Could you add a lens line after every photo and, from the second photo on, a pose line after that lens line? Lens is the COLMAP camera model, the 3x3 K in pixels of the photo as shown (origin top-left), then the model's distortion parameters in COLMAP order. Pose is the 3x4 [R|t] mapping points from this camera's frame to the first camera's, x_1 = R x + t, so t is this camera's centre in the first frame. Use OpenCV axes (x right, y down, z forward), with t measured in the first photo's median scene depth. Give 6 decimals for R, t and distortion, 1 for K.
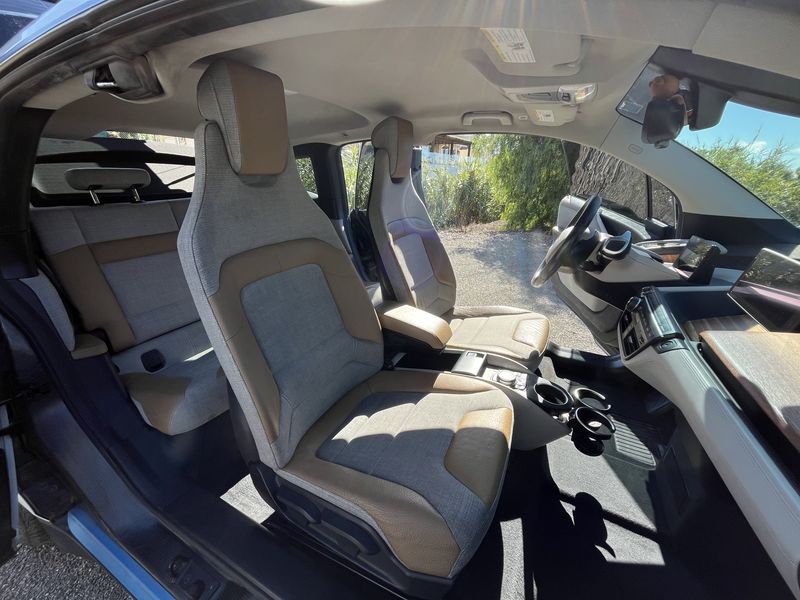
lens RADIAL K [[322.3, 0, 398.7], [0, 322.3, 298.0], [0, 0, 1]] dist [-0.000568, -0.000061]
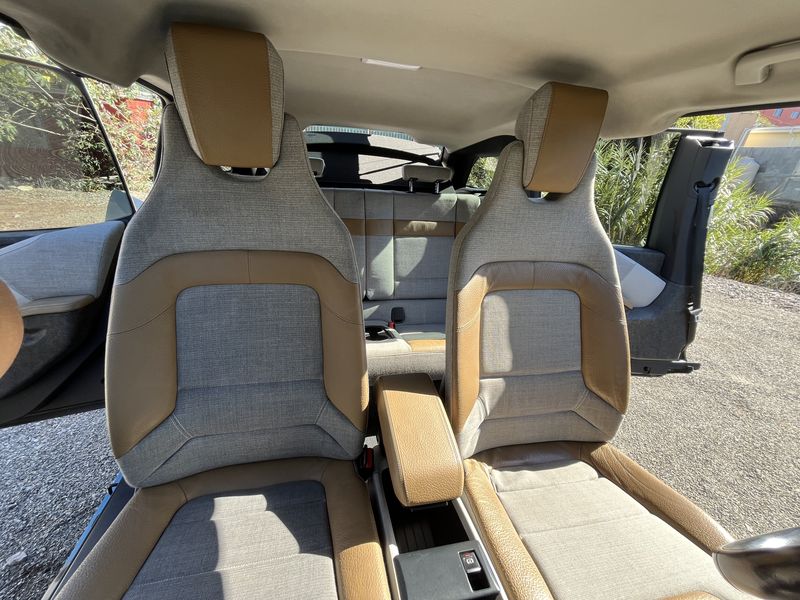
lens RADIAL K [[322.3, 0, 398.7], [0, 322.3, 298.0], [0, 0, 1]] dist [-0.000568, -0.000061]
pose [[0.632004, 0.339983, -0.696407, 0.397022], [-0.338171, 0.929548, 0.146904, -0.252263], [0.697289, 0.142660, 0.702450, 0.578025]]
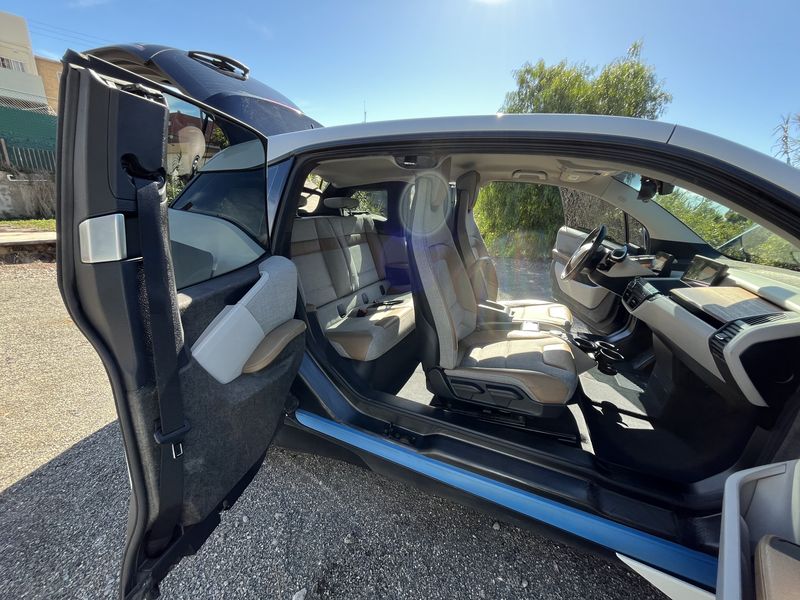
lens RADIAL K [[322.3, 0, 398.7], [0, 322.3, 298.0], [0, 0, 1]] dist [-0.000568, -0.000061]
pose [[0.995991, 0.021383, 0.086863, -0.593375], [-0.014655, 0.996895, -0.077370, 0.205540], [-0.088248, 0.075787, 0.993211, -0.548187]]
